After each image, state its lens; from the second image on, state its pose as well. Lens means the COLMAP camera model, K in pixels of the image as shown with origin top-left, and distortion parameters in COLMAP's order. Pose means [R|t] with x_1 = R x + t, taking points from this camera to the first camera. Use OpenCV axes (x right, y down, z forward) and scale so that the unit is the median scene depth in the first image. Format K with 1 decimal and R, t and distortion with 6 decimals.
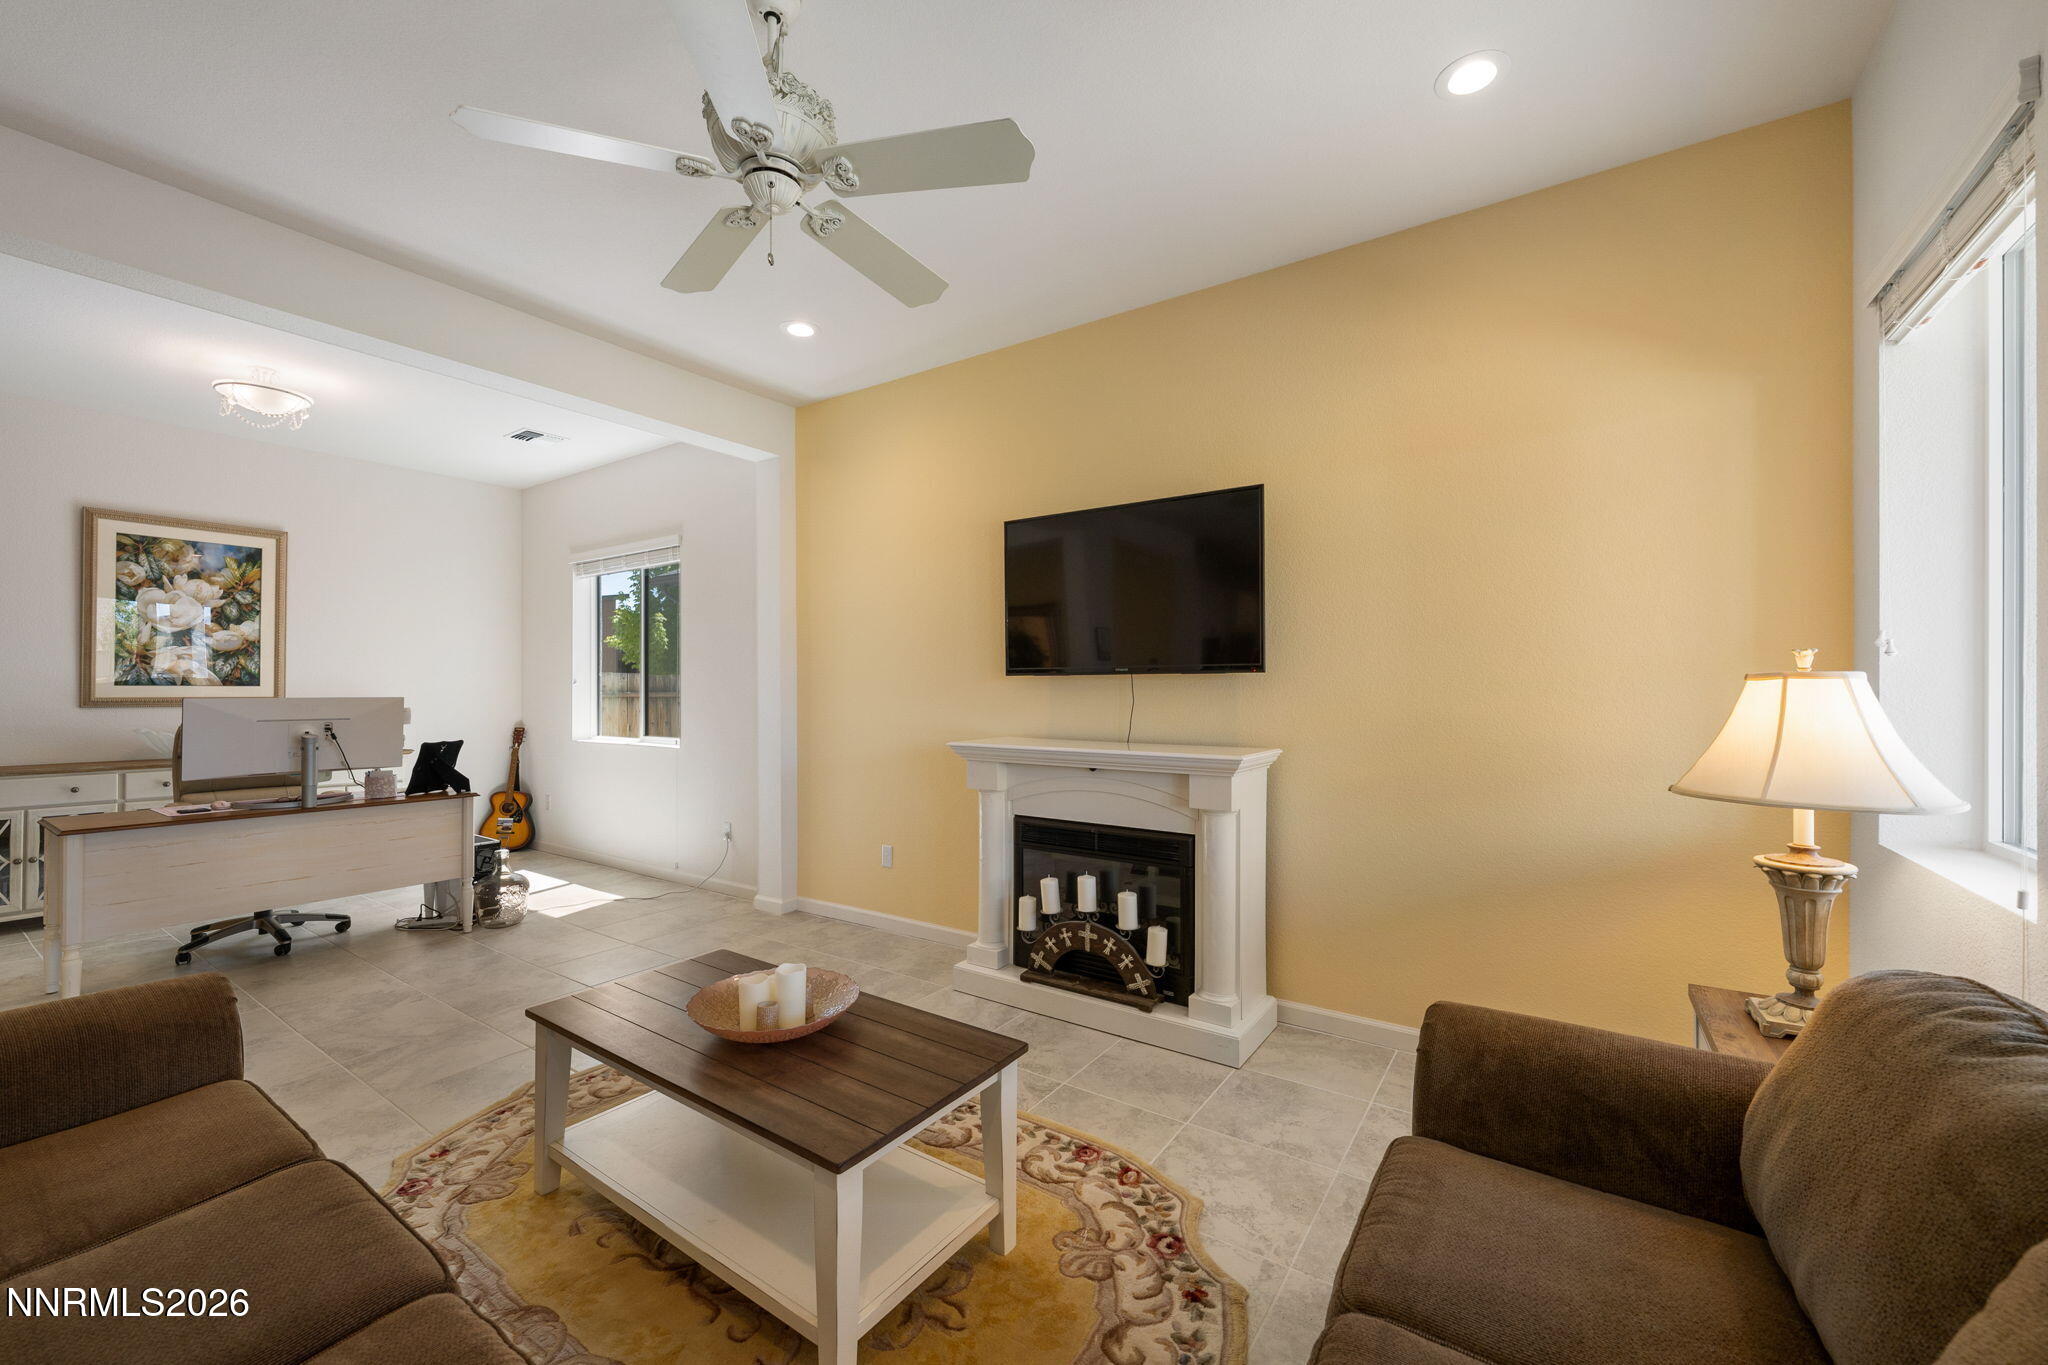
lens RADIAL K [[799.7, 0, 1024.0], [0, 799.7, 682.5], [0, 0, 1]] dist [-0.000717, -0.000164]
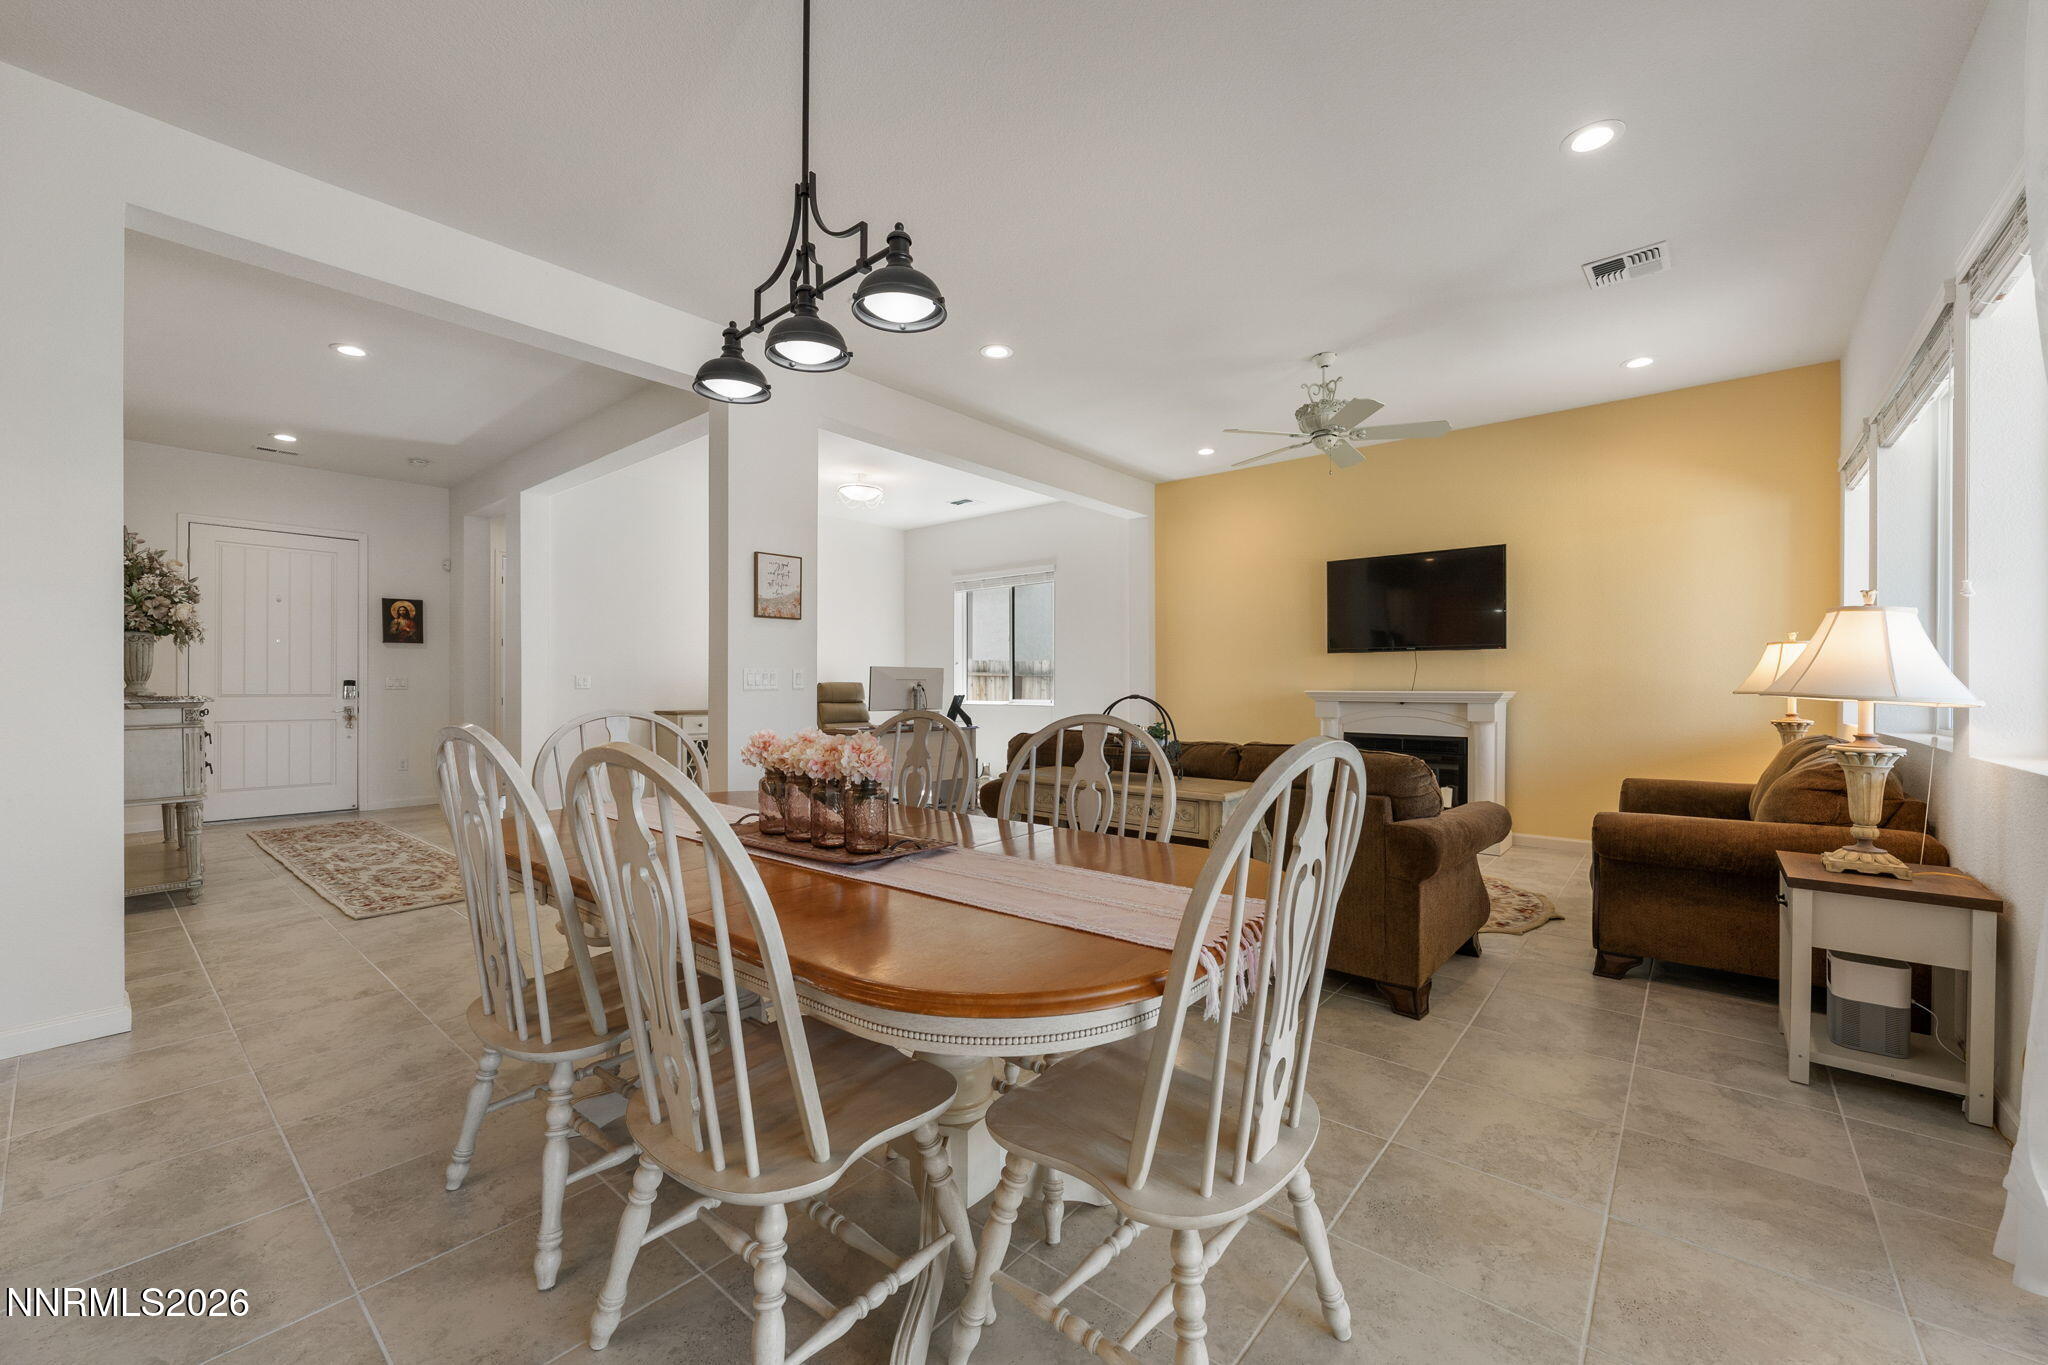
lens RADIAL K [[799.7, 0, 1024.0], [0, 799.7, 682.5], [0, 0, 1]] dist [-0.000717, -0.000164]
pose [[0.998463, -0.006337, -0.055055, -0.702463], [0.006864, 0.999932, 0.009399, 0.041079], [0.054992, -0.009763, 0.998439, -0.894337]]
